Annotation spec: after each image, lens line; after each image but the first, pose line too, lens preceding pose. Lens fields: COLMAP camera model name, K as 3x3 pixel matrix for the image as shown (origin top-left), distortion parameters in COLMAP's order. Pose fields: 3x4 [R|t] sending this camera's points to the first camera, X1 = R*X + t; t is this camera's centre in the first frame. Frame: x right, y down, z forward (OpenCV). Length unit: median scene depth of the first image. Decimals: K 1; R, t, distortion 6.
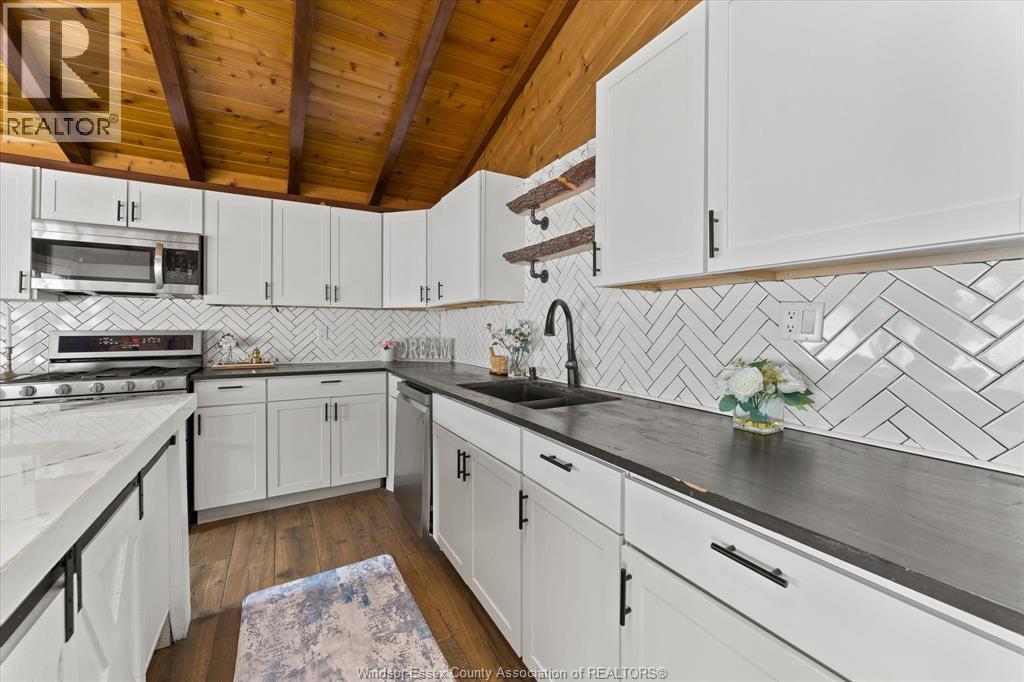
lens RADIAL K [[409.1, 0, 511.9], [0, 409.1, 325.1], [0, 0, 1]] dist [0.000856, 0.000065]
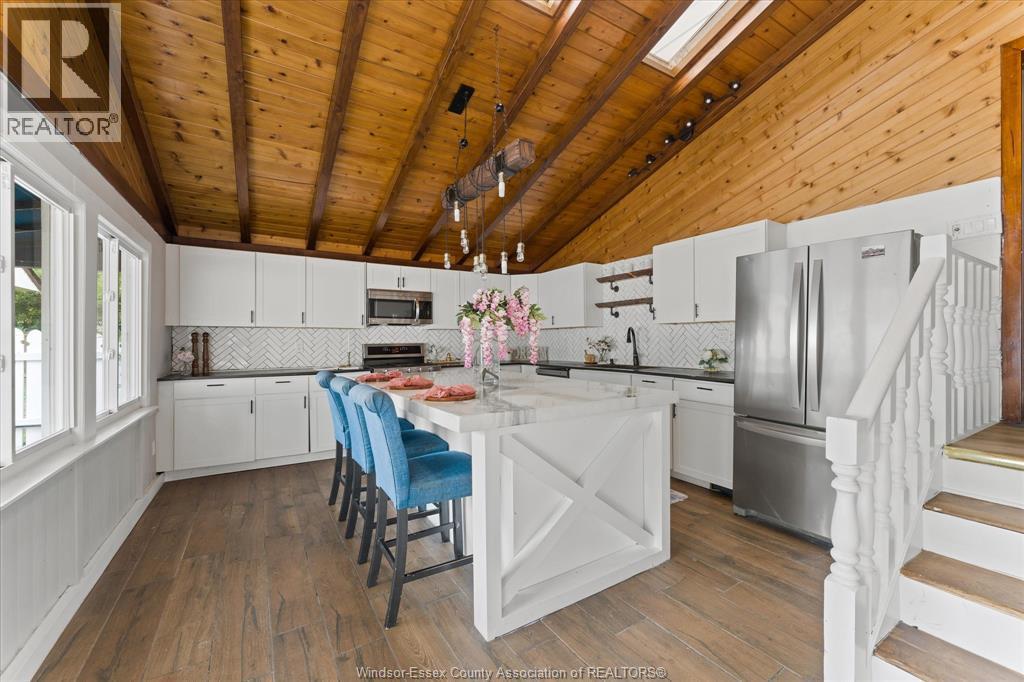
lens RADIAL K [[409.1, 0, 518.1], [0, 409.1, 337.7], [0, 0, 1]] dist [0.001304, 0.000204]
pose [[0.998863, -0.011281, 0.046324, -0.522656], [0.011376, 0.999934, -0.001784, -0.004924], [-0.046301, 0.002309, 0.998925, -1.057596]]
